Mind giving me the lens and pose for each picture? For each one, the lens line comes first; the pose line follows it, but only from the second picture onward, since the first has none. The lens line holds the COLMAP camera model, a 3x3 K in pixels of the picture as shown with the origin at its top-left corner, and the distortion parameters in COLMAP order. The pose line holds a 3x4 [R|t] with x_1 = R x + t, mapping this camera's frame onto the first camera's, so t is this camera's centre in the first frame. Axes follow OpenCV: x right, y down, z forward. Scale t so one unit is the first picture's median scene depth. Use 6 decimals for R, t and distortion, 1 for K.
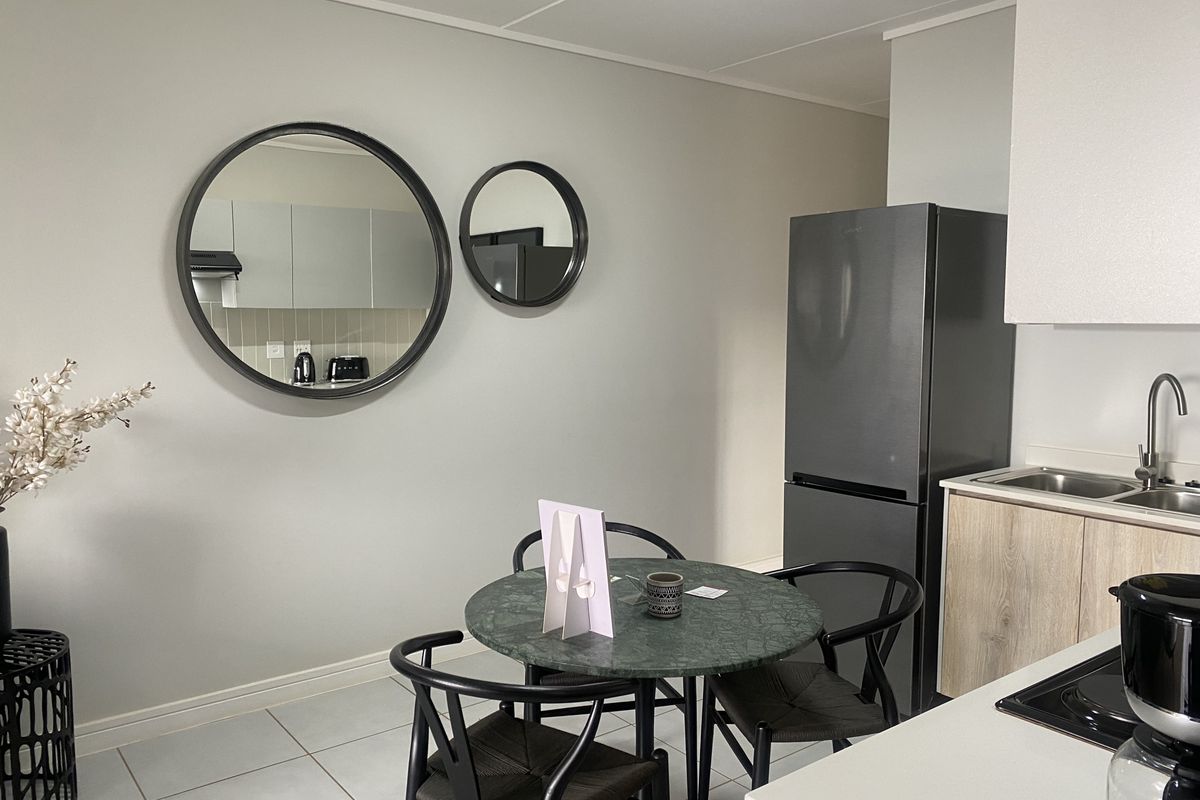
lens RADIAL K [[916.4, 0, 602.7], [0, 916.4, 397.8], [0, 0, 1]] dist [0.034890, -0.007250]
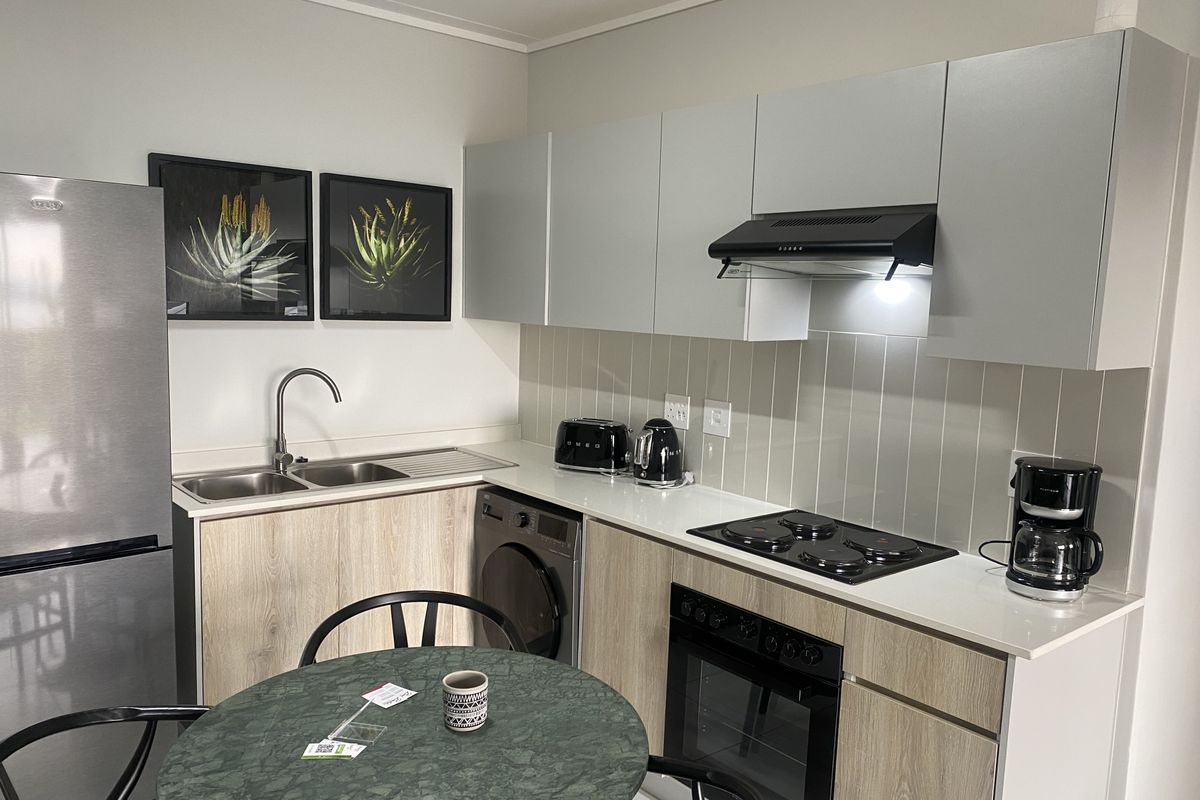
lens RADIAL K [[916.4, 0, 598.7], [0, 916.4, 407.6], [0, 0, 1]] dist [0.034890, -0.007250]
pose [[-0.038918, -0.129163, 0.990859, -0.531399], [0.057921, 0.989652, 0.131280, -0.105341], [-0.997562, 0.062500, -0.031034, 0.671633]]
